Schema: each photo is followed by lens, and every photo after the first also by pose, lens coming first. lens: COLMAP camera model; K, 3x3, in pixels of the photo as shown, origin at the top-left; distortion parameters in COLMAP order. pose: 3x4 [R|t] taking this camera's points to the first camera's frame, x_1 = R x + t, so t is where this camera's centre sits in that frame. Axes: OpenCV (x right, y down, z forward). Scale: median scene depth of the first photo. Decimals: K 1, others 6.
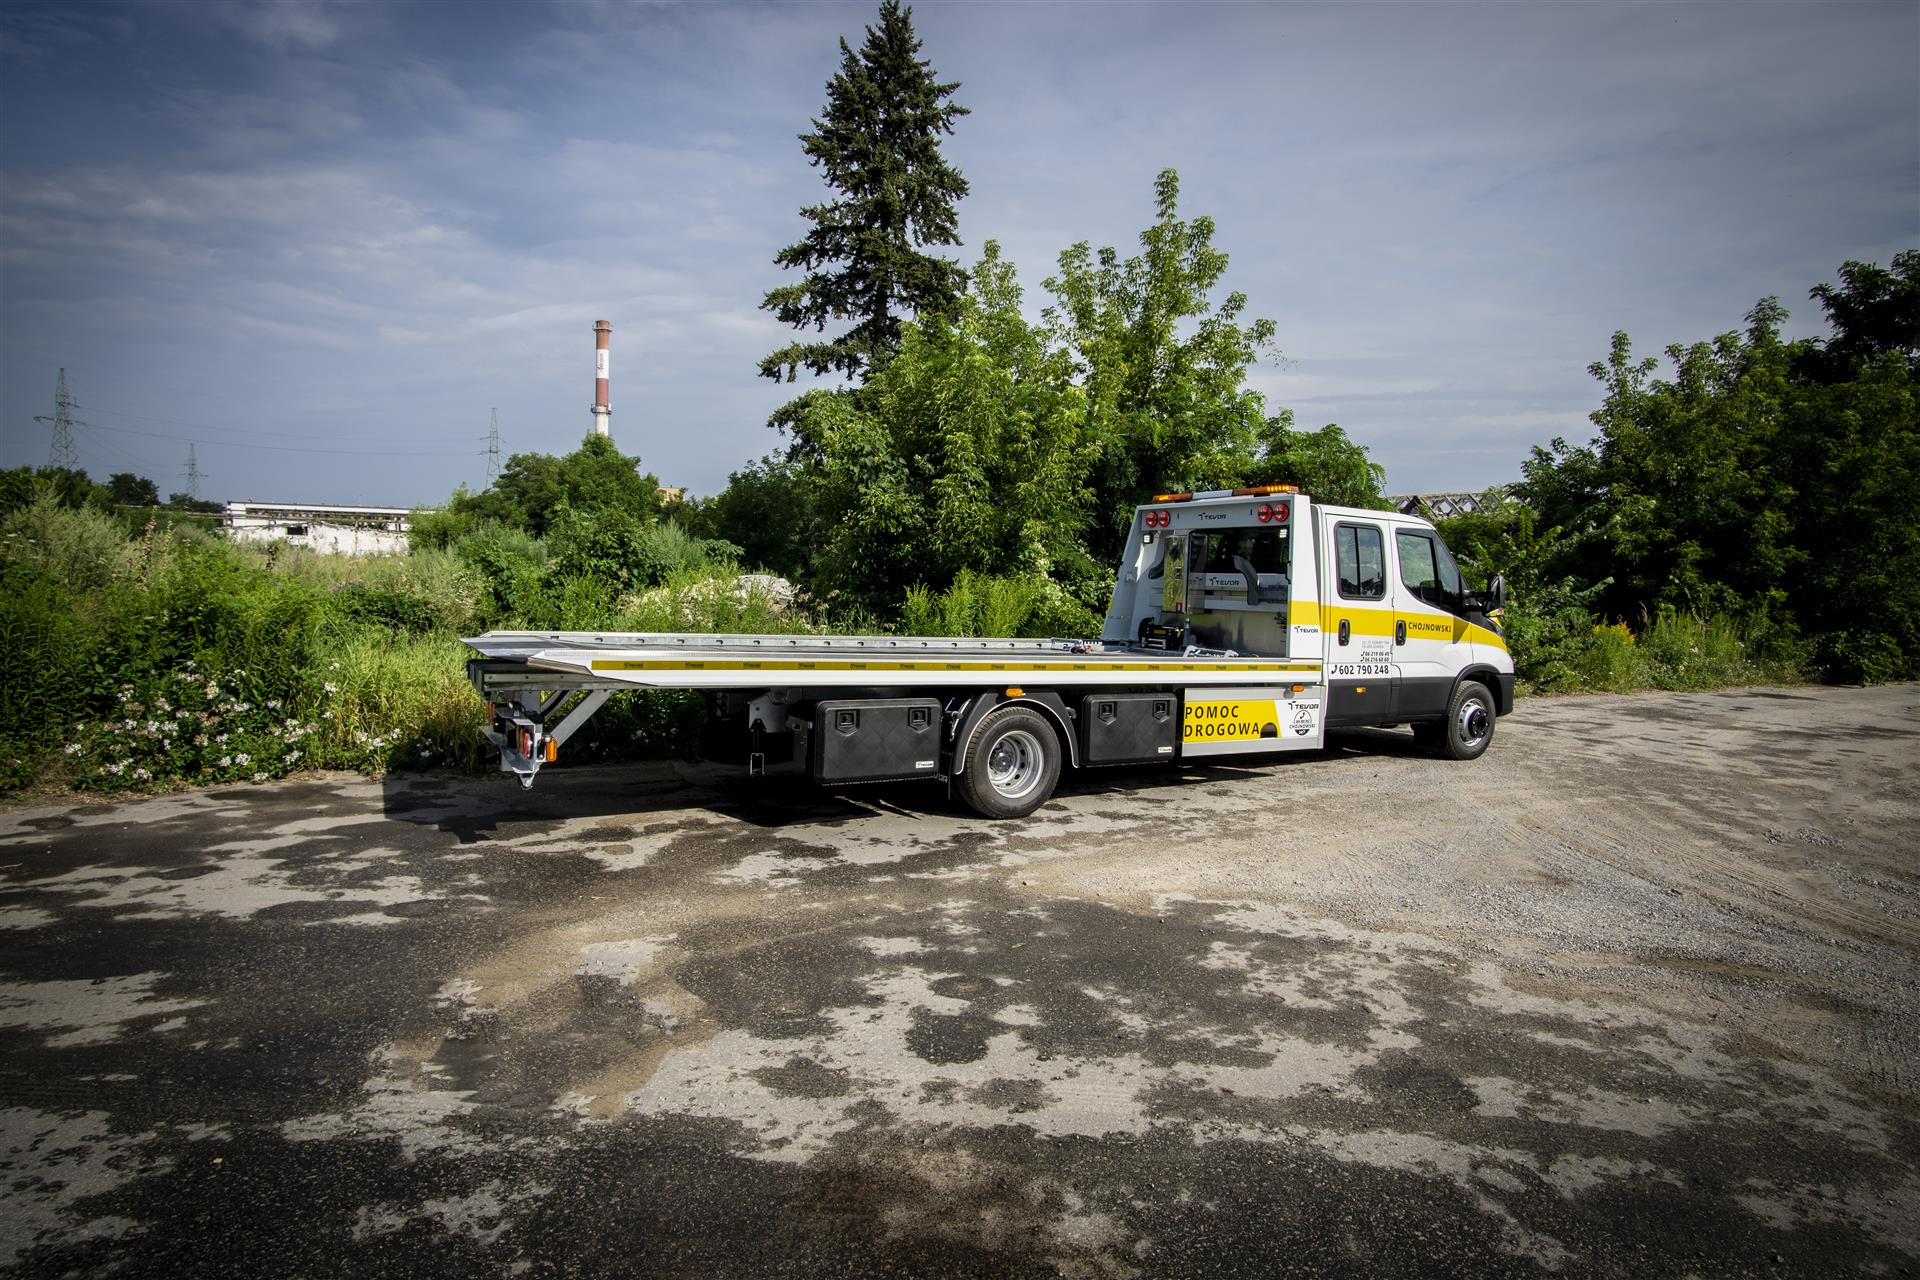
lens RADIAL K [[1033.2, 0, 952.1], [0, 1033.2, 647.4], [0, 0, 1]] dist [-0.041378, 0.013959]
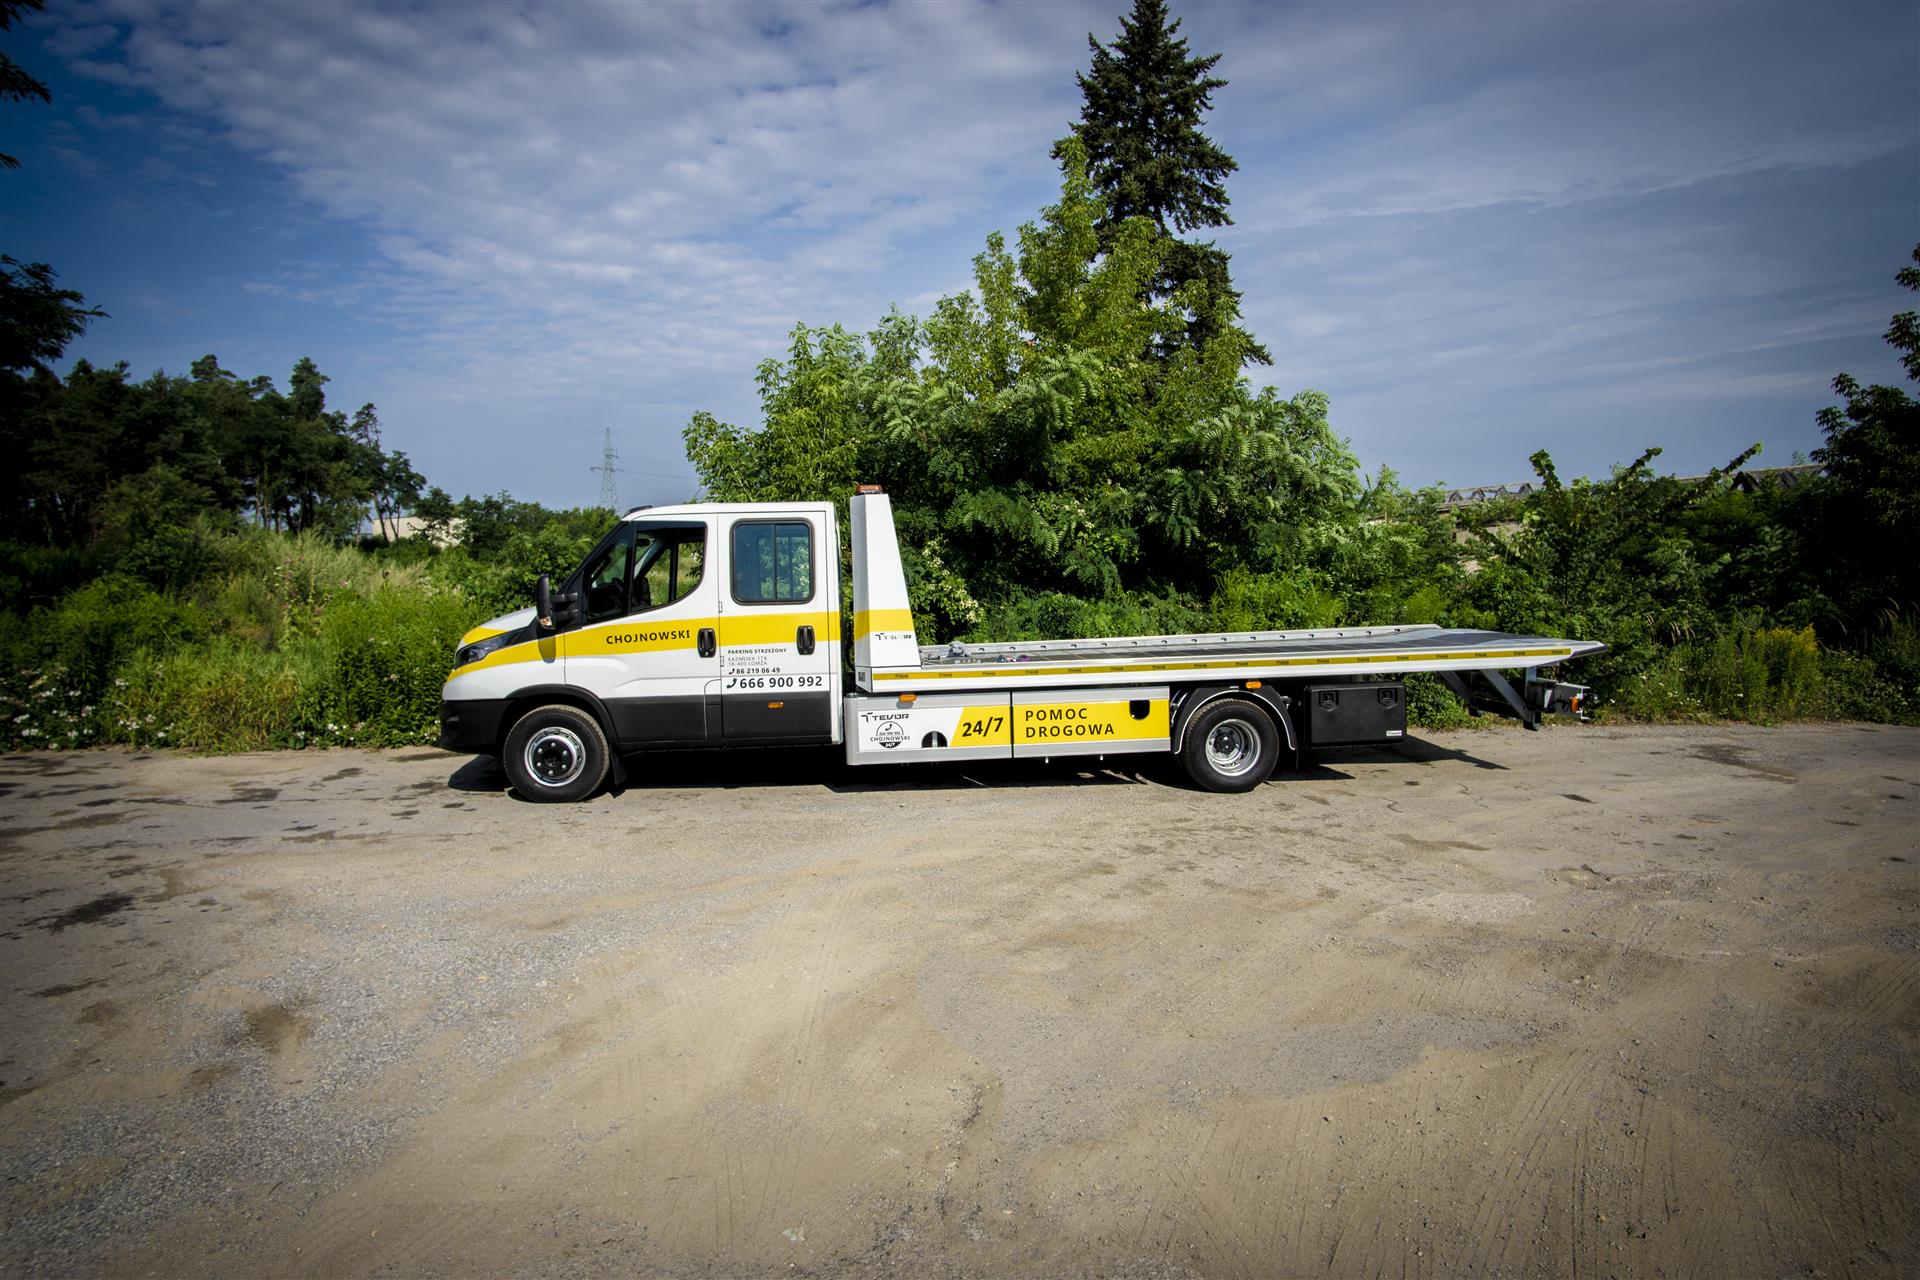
lens RADIAL K [[1036.8, 0, 954.6], [0, 1036.8, 648.4], [0, 0, 1]] dist [-0.050156, 0.014393]
pose [[0.912058, 0.003152, -0.410049, 0.344550], [-0.004852, 0.999983, -0.003104, -0.002195], [0.410032, 0.004821, 0.912058, 0.094500]]
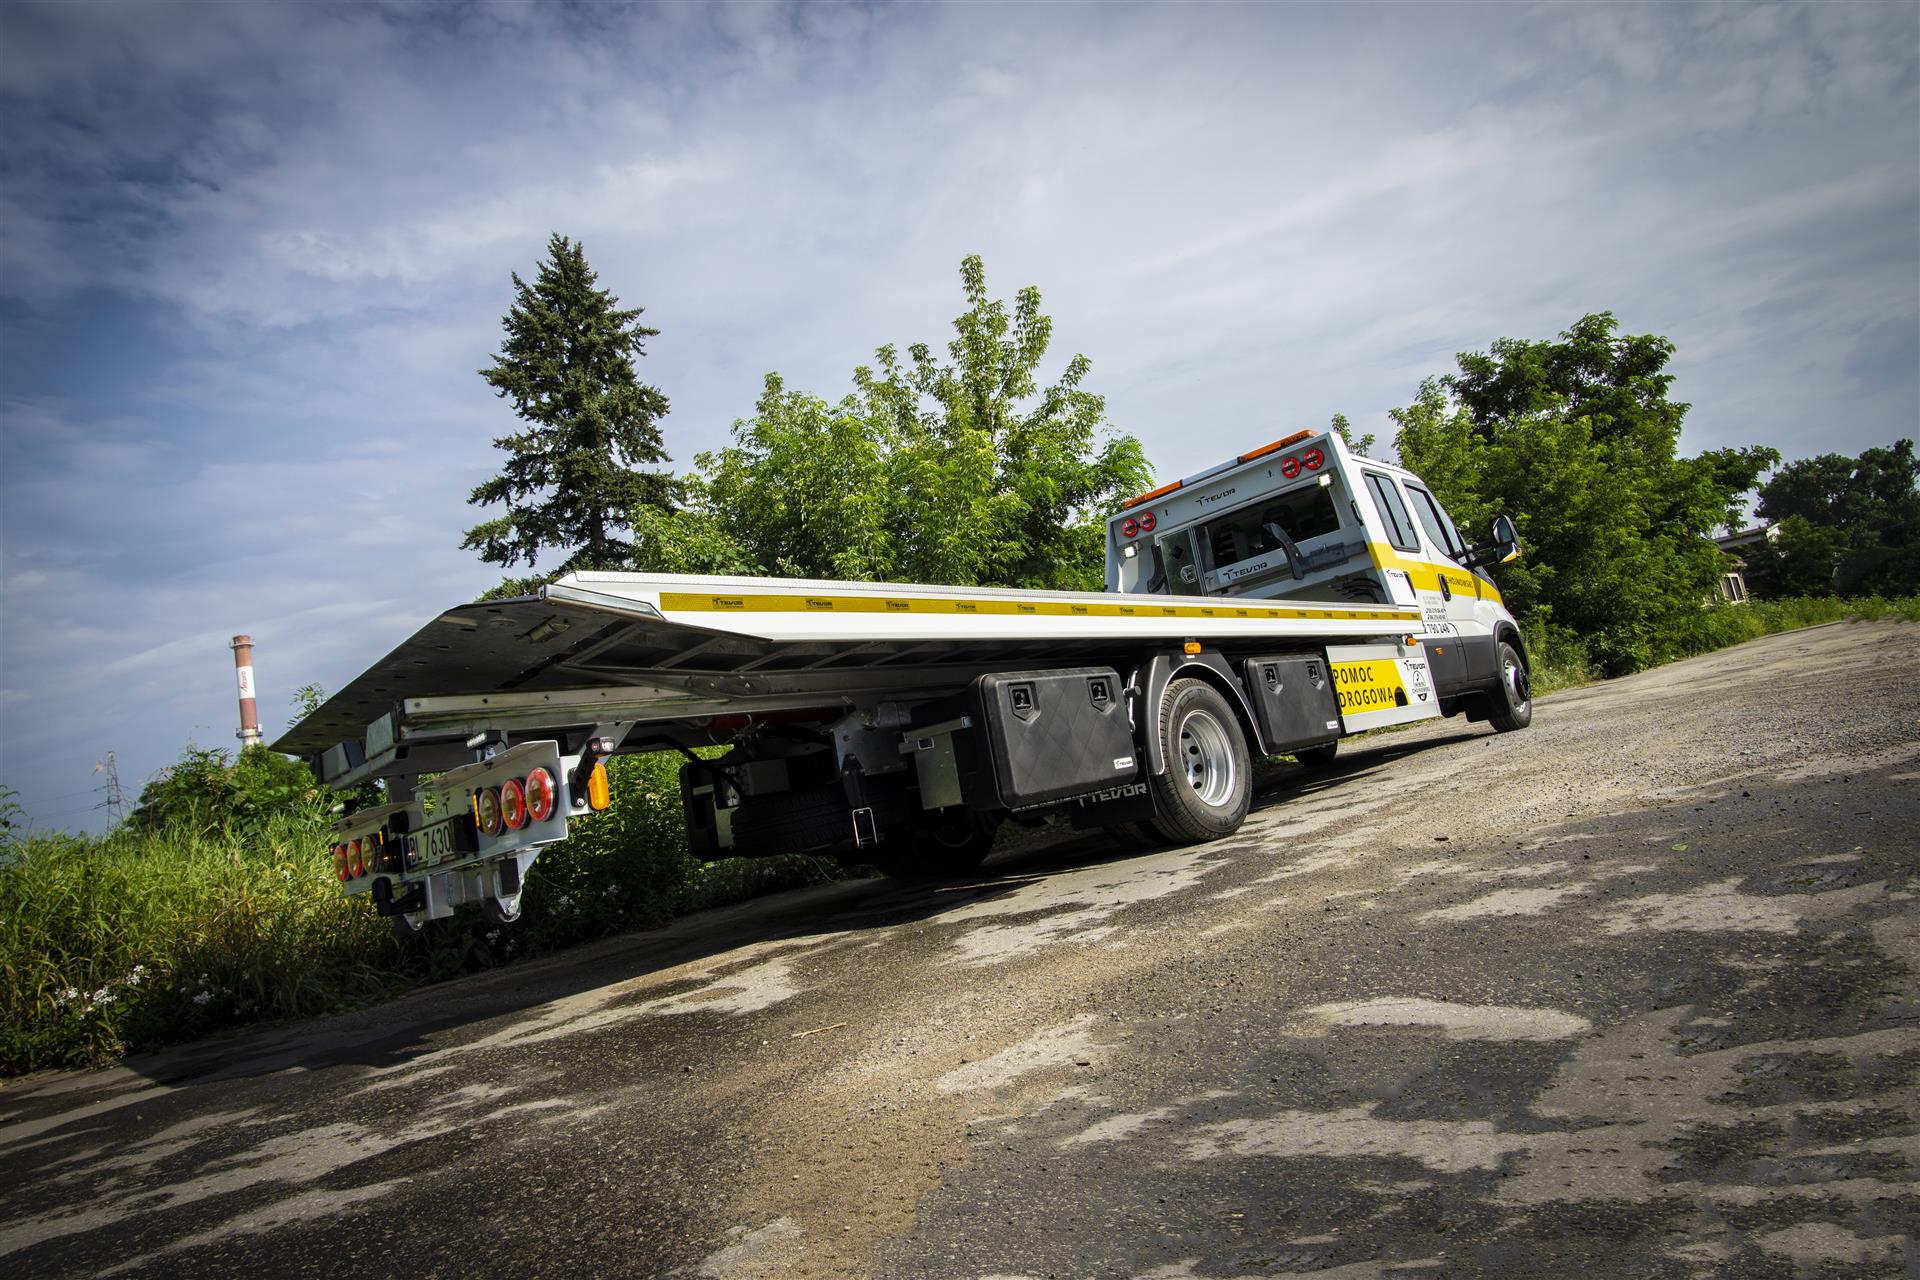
lens RADIAL K [[1036.4, 0, 960.0], [0, 1036.4, 640.0], [0, 0, 1]] dist [-0.038092, 0.011920]
pose [[0.941420, -0.170958, 0.290691, -0.097711], [0.232850, 0.953047, -0.193604, 0.046234], [-0.243945, 0.249950, 0.937025, 0.128819]]
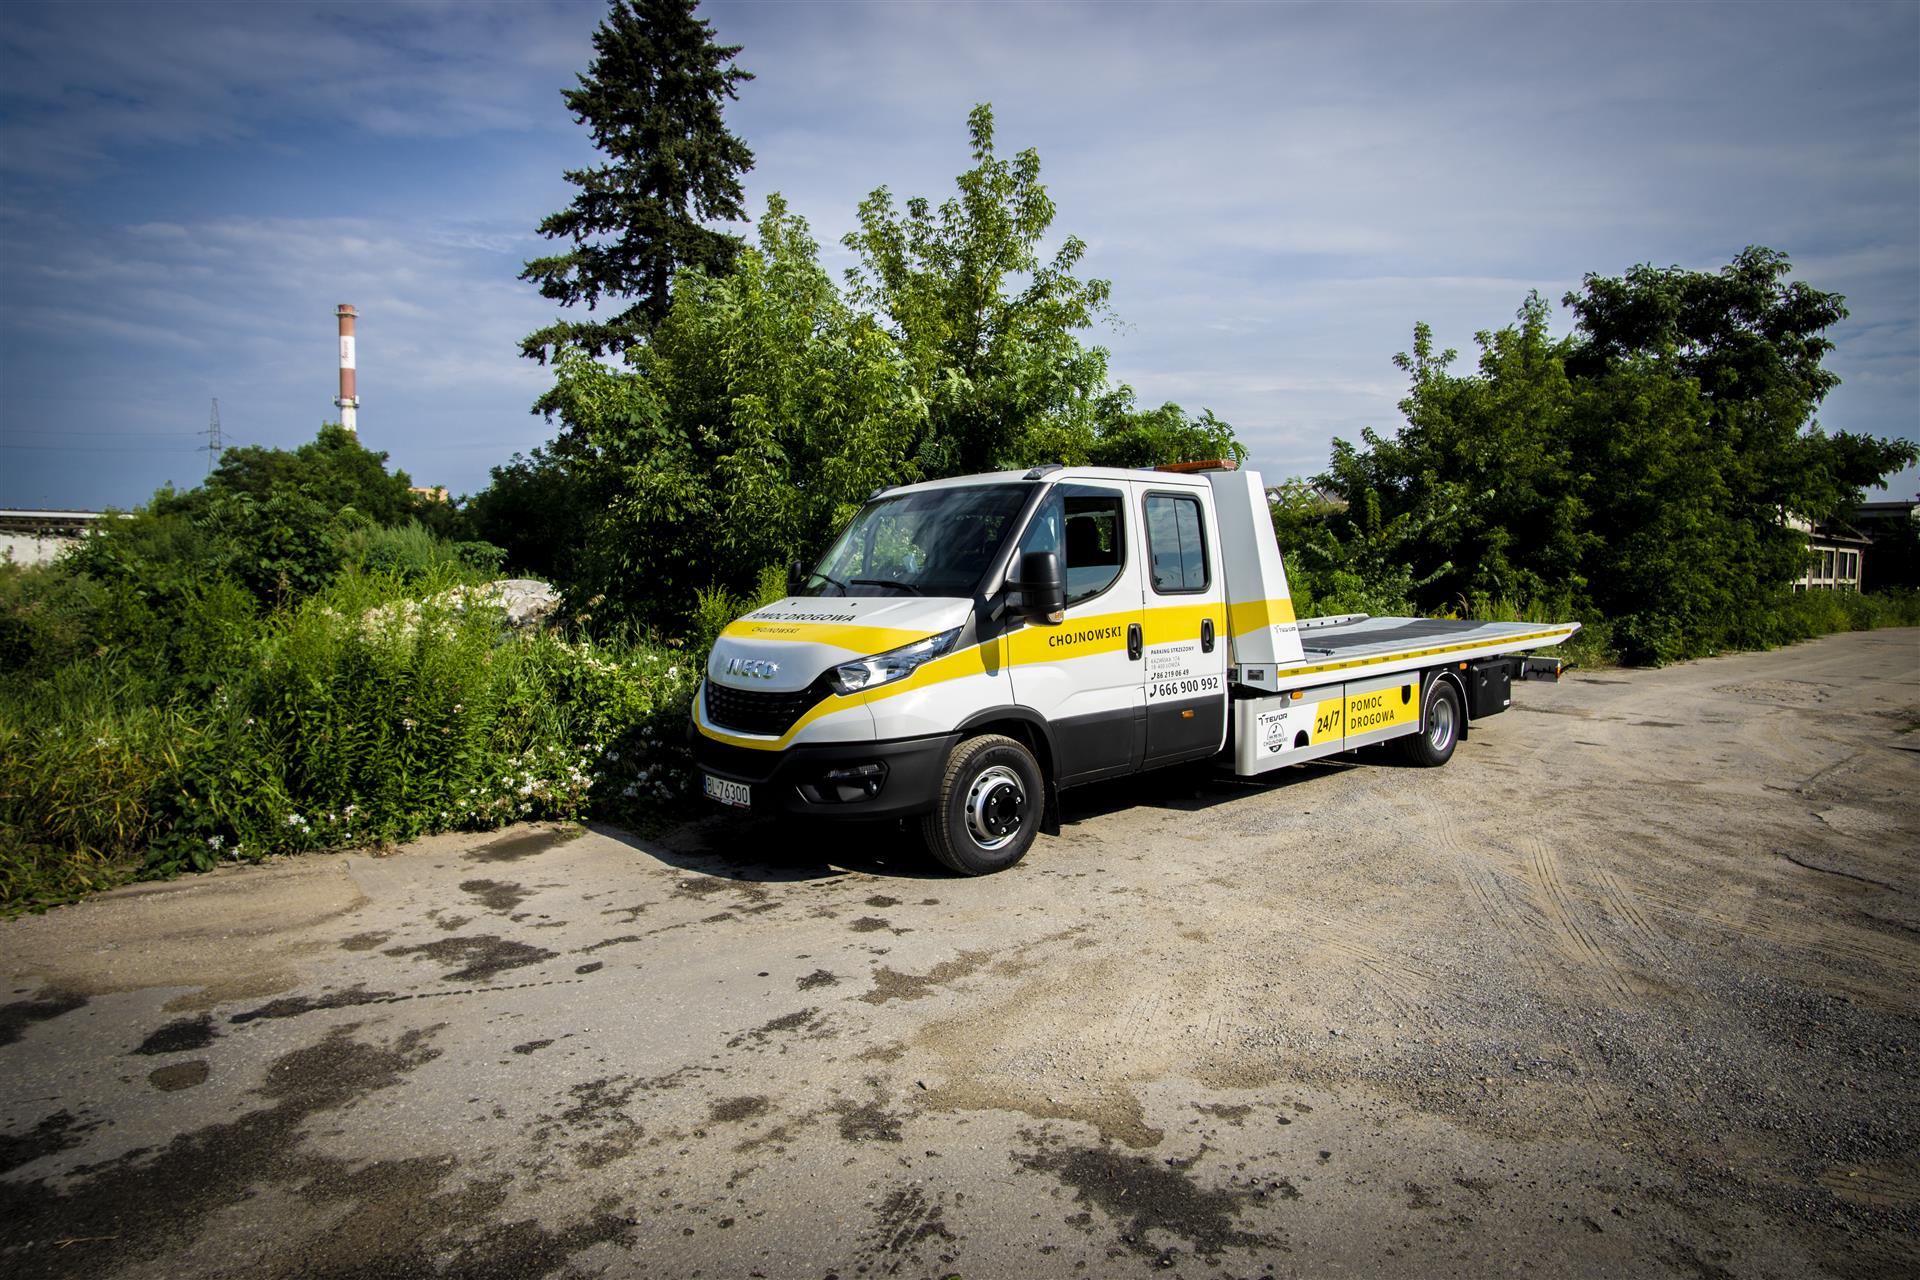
lens RADIAL K [[1036.4, 0, 960.0], [0, 1036.4, 640.0], [0, 0, 1]] dist [-0.038092, 0.011920]
pose [[0.979445, -0.029017, 0.199611, -0.000088], [0.030815, 0.999508, -0.005906, -0.005190], [-0.199342, 0.011936, 0.979857, 0.115260]]
